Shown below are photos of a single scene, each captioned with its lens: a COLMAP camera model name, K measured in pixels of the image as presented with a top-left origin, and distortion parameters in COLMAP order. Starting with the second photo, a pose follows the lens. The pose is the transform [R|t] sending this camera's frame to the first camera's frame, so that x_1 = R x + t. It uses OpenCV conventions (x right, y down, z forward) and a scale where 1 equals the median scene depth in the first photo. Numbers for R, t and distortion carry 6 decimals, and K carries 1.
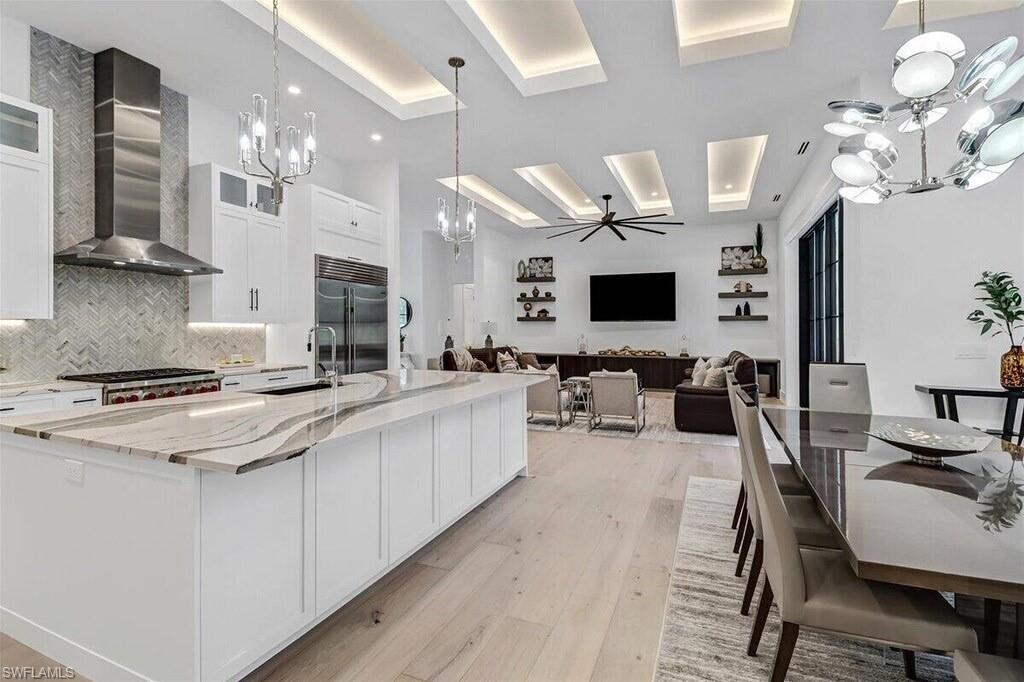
lens RADIAL K [[478.7, 0, 508.9], [0, 478.7, 328.4], [0, 0, 1]] dist [-0.000017, -0.000148]
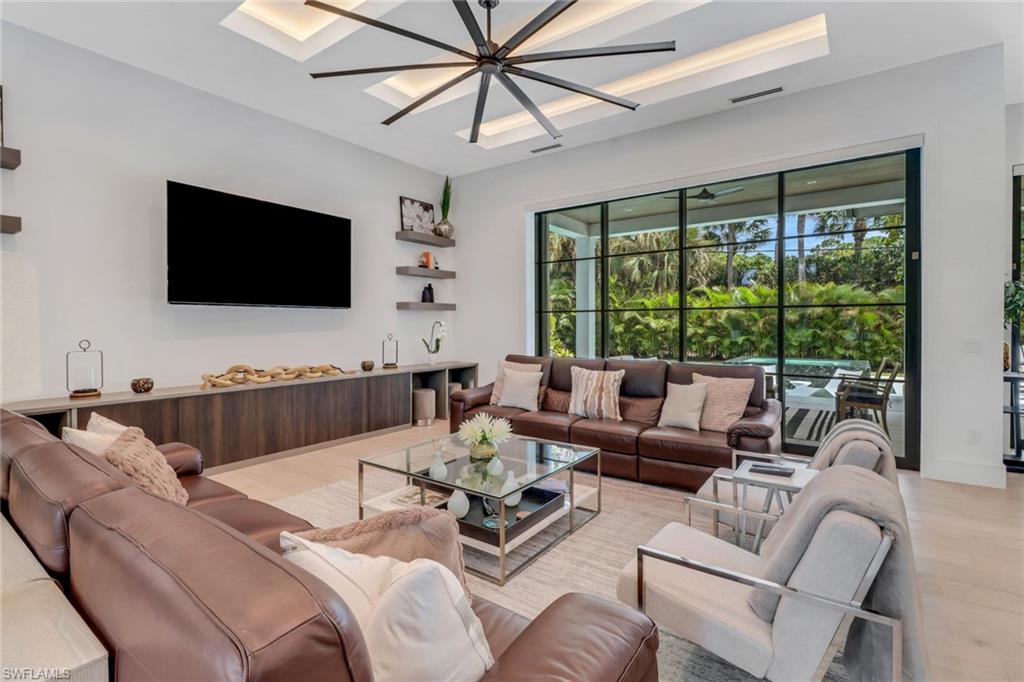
lens RADIAL K [[474.0, 0, 512.3], [0, 474.0, 322.4], [0, 0, 1]] dist [0.013938, -0.000348]
pose [[0.232826, -0.004332, 0.972509, -0.148168], [0.001894, 0.999990, 0.004001, -0.001005], [-0.972516, 0.000911, 0.232832, 0.723336]]
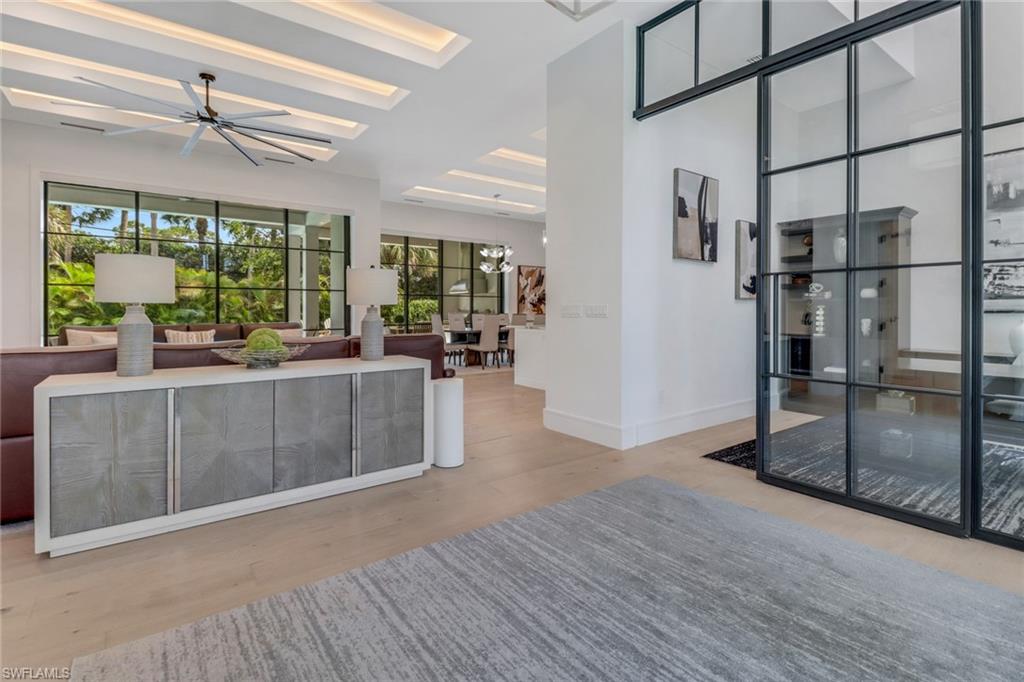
lens RADIAL K [[482.7, 0, 508.6], [0, 482.7, 305.8], [0, 0, 1]] dist [0.027160, -0.016458]
pose [[-0.860002, -0.004039, 0.510275, -0.359217], [-0.007709, 0.999957, -0.005078, 0.014497], [-0.510233, -0.008301, -0.859996, 1.089362]]
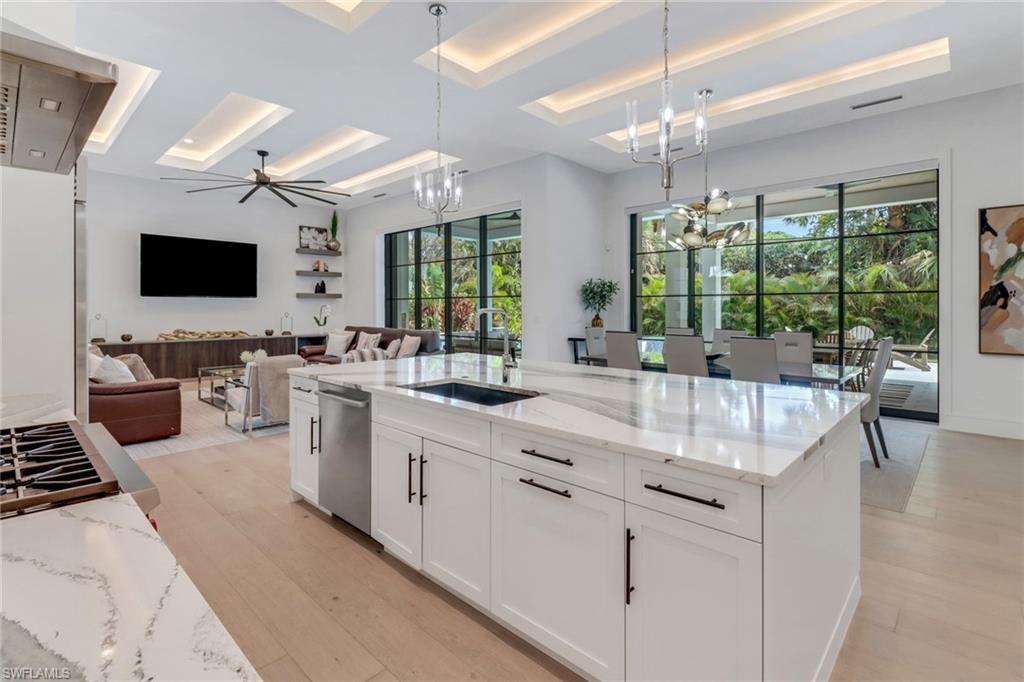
lens RADIAL K [[482.7, 0, 508.6], [0, 482.7, 305.8], [0, 0, 1]] dist [0.027160, -0.016458]
pose [[0.356635, -0.003721, 0.934236, -0.367802], [0.000987, 0.999993, 0.003606, -0.002707], [-0.934243, -0.000364, 0.356636, 0.225426]]
